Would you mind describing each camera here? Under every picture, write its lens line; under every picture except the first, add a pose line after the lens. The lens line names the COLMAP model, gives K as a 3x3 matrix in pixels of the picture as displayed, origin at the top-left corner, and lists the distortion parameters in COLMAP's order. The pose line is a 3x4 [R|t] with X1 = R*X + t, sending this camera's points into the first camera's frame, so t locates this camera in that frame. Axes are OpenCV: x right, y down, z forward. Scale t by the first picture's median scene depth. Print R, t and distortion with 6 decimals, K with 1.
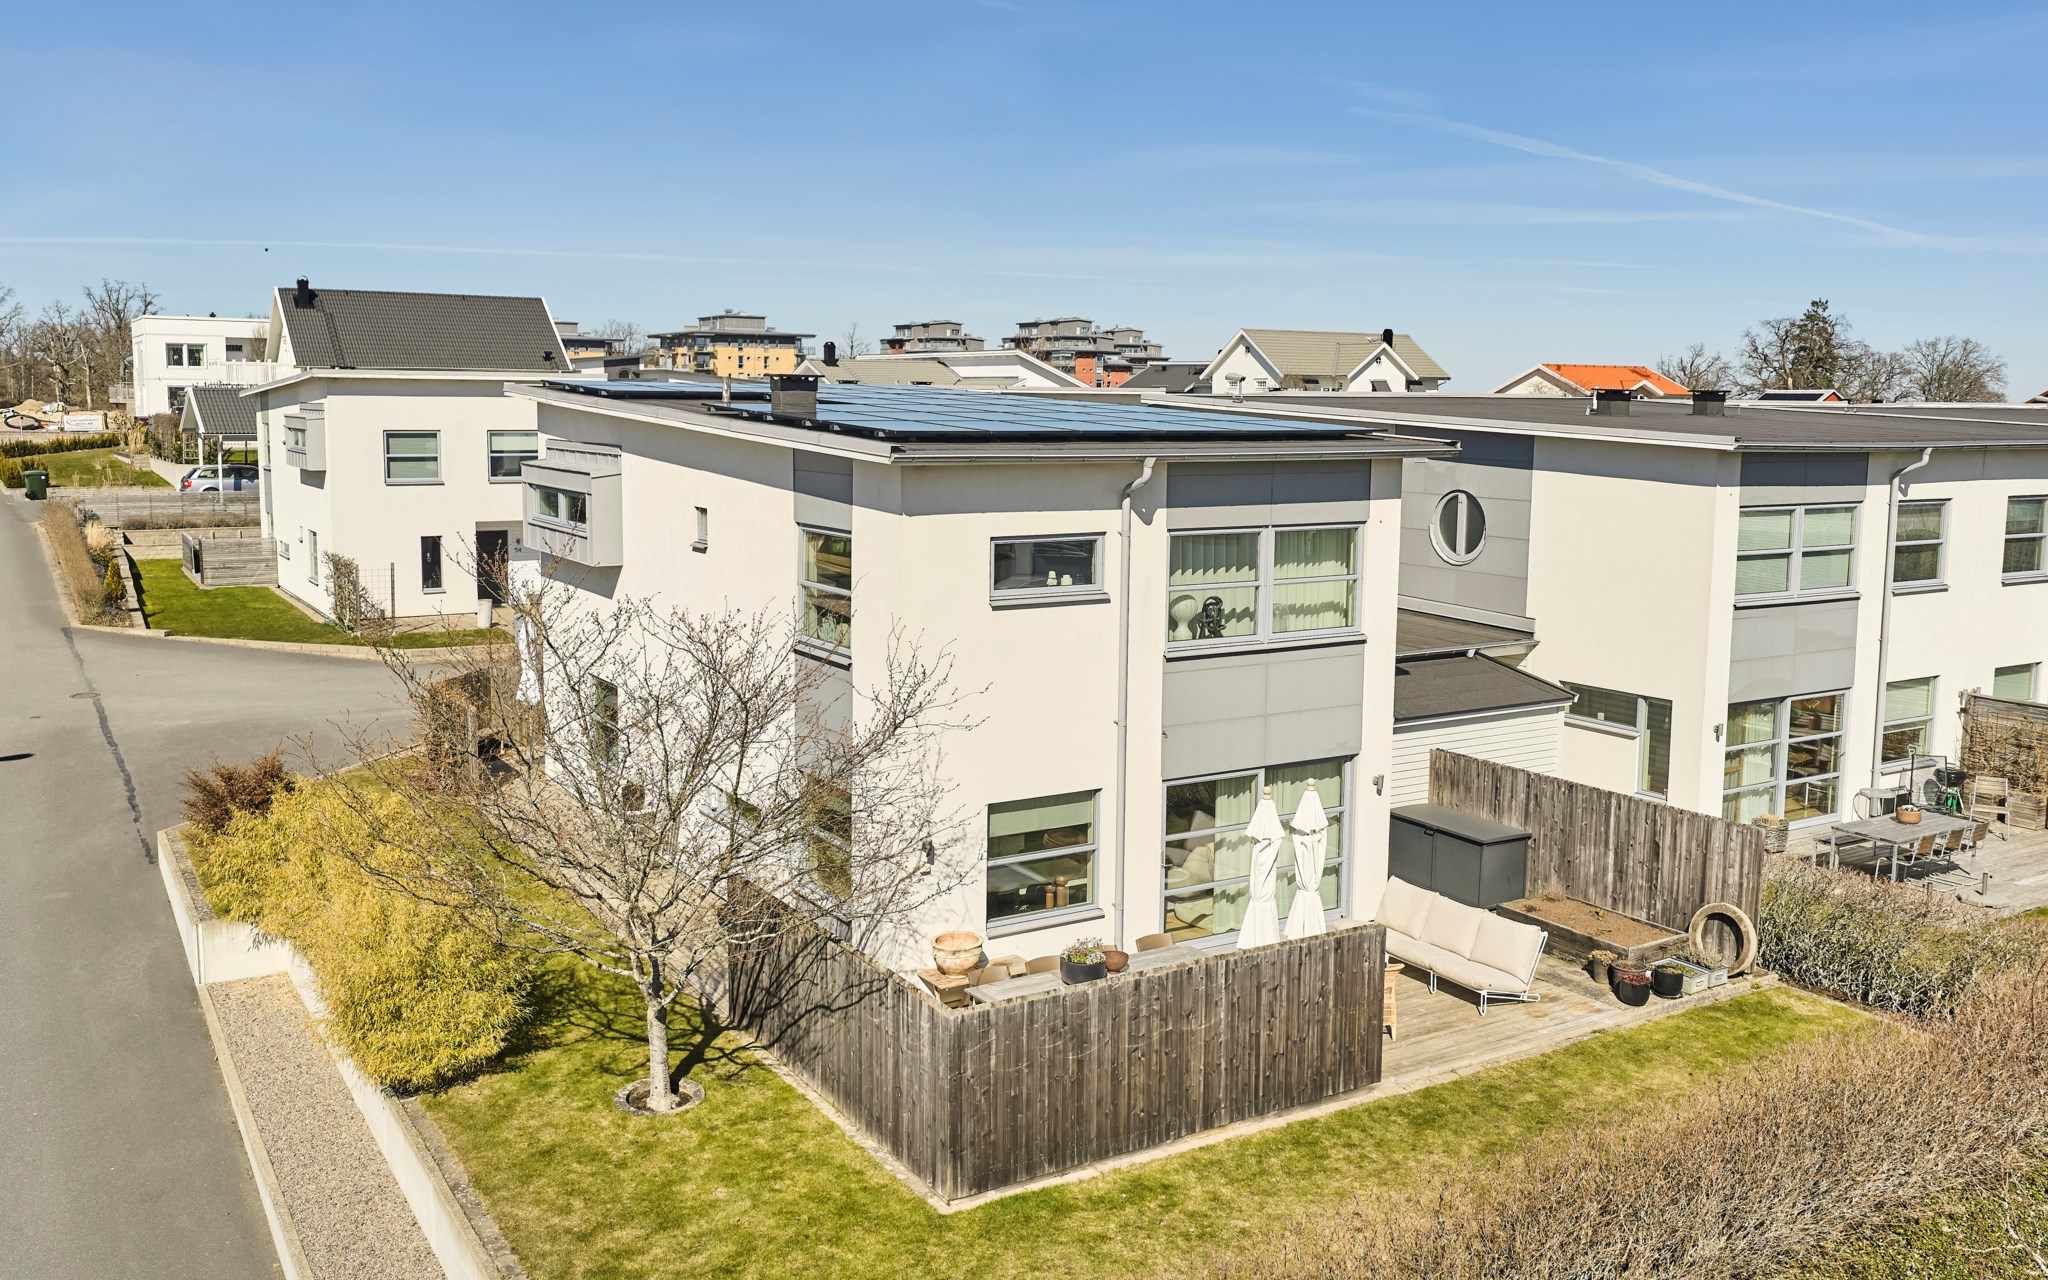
lens RADIAL K [[1692.7, 0, 1029.5], [0, 1692.7, 593.9], [0, 0, 1]] dist [0.019476, -0.030252]
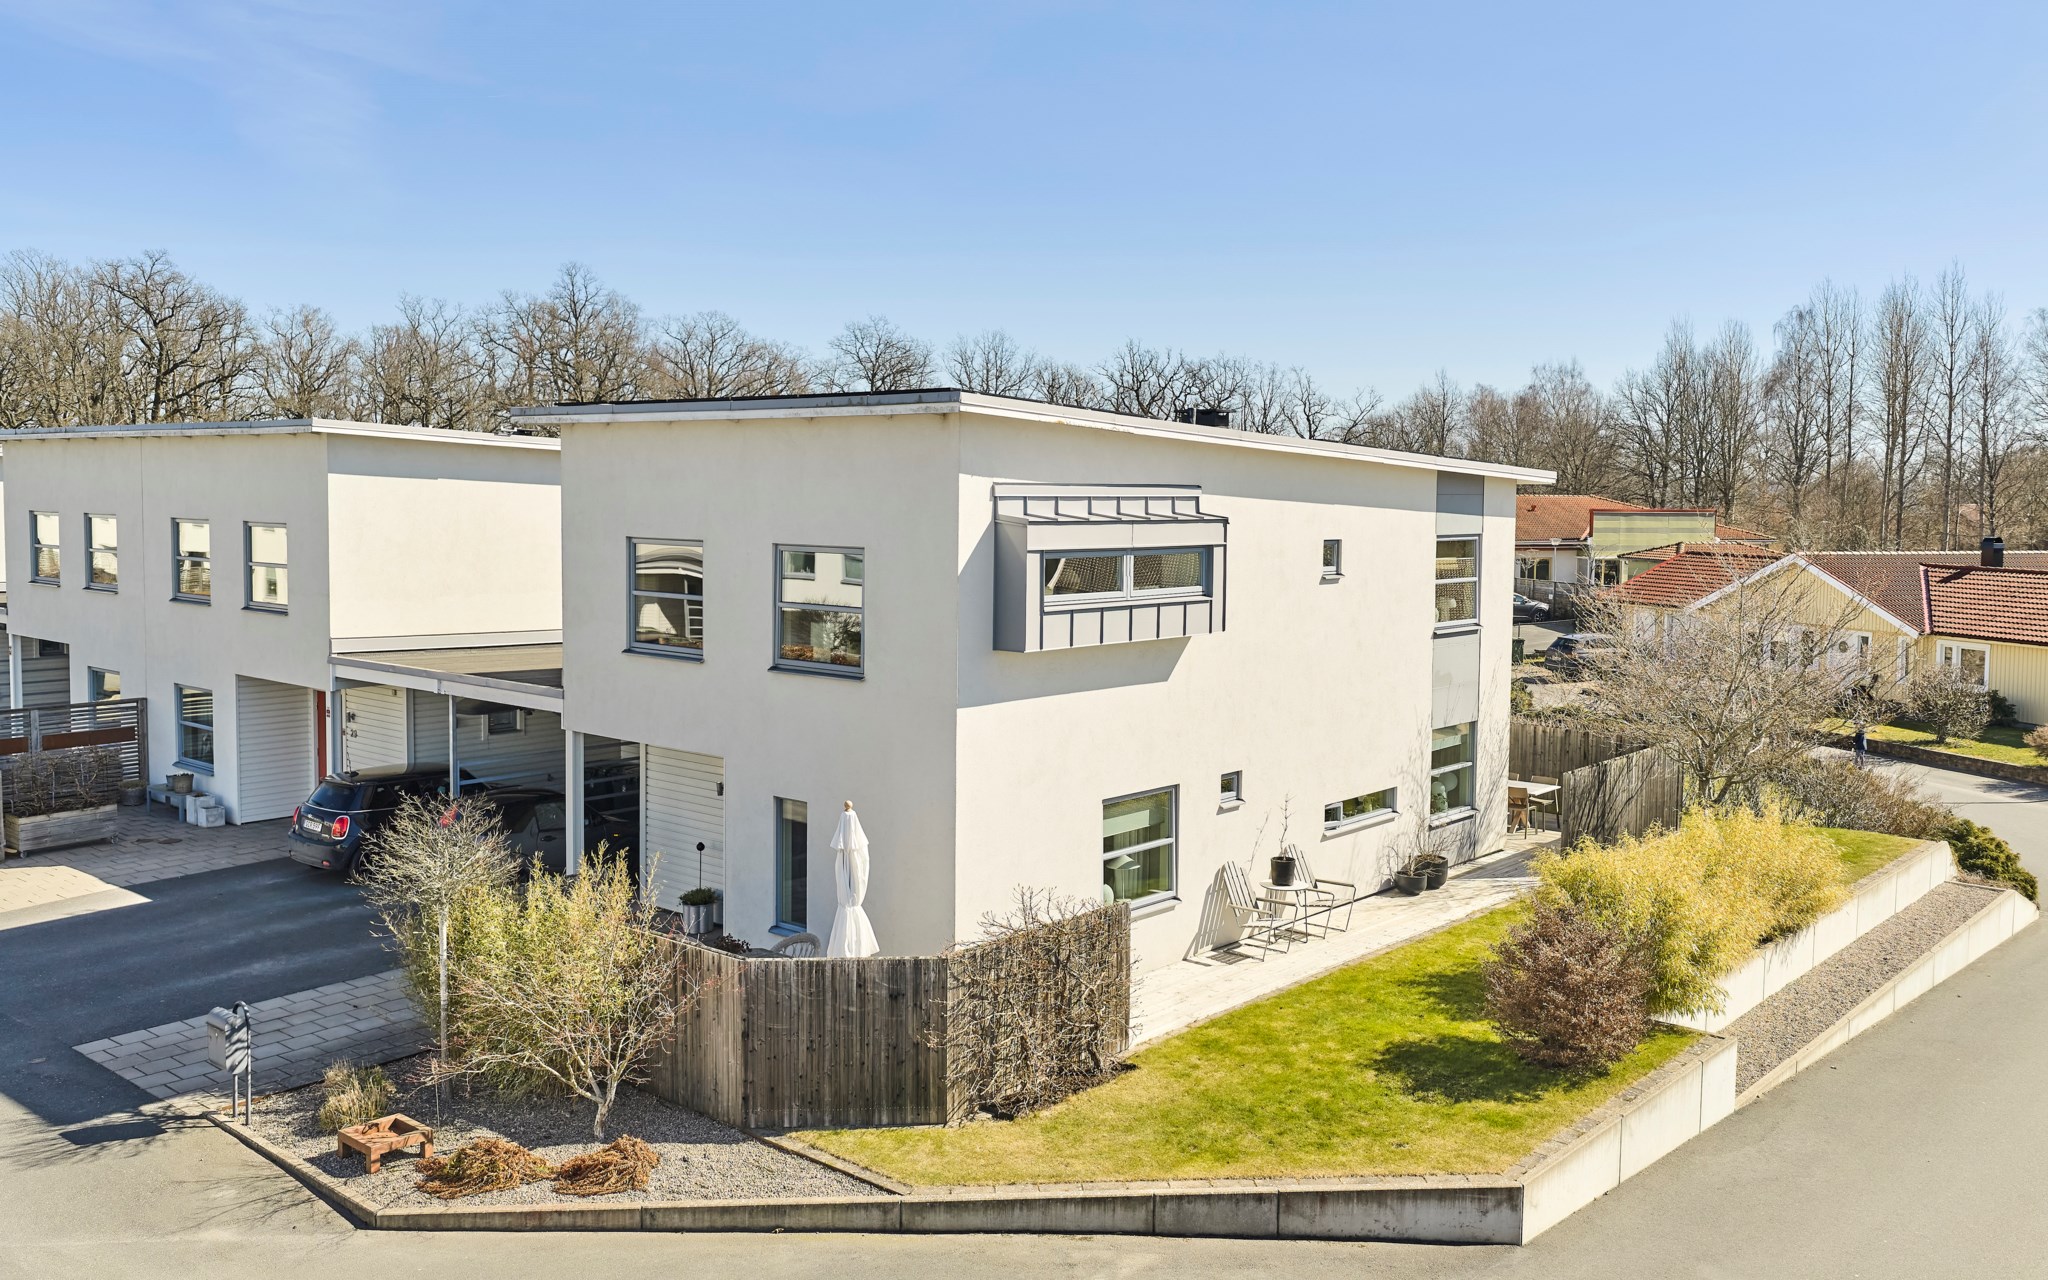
lens RADIAL K [[1692.7, 0, 1029.5], [0, 1692.7, 593.9], [0, 0, 1]] dist [0.019476, -0.030252]
pose [[-0.295814, -0.072617, 0.952482, -1.210461], [0.098191, 0.989513, 0.105935, -0.156591], [-0.950186, 0.124862, -0.285581, 1.587359]]
